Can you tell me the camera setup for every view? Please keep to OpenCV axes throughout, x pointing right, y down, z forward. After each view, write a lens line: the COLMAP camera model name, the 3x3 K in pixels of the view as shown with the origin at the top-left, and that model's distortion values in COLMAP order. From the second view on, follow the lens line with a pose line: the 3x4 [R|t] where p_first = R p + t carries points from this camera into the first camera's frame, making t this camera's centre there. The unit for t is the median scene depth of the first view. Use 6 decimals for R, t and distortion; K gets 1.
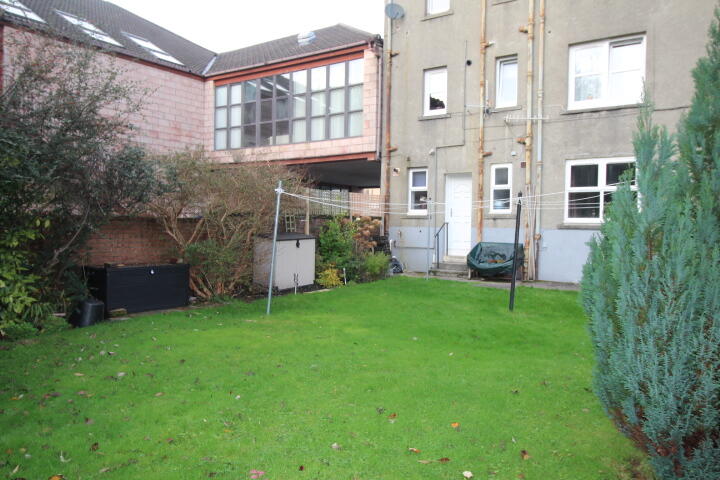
lens RADIAL K [[560.2, 0, 360.0], [0, 560.2, 240.0], [0, 0, 1]] dist [0.025347, -0.001581]
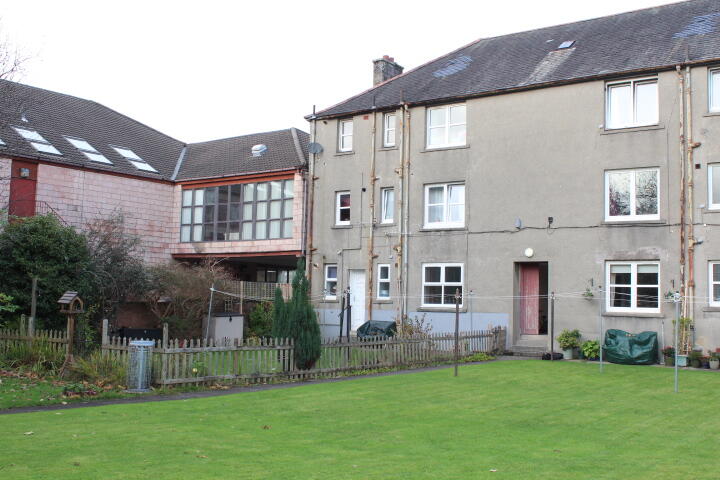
lens RADIAL K [[865.6, 0, 360.0], [0, 865.6, 240.0], [0, 0, 1]] dist [-0.077138, 0.014170]
pose [[0.998885, 0.006697, -0.046738, 0.261377], [-0.011270, 0.995095, -0.098279, 0.014595], [0.045851, 0.098697, 0.994061, -1.010493]]
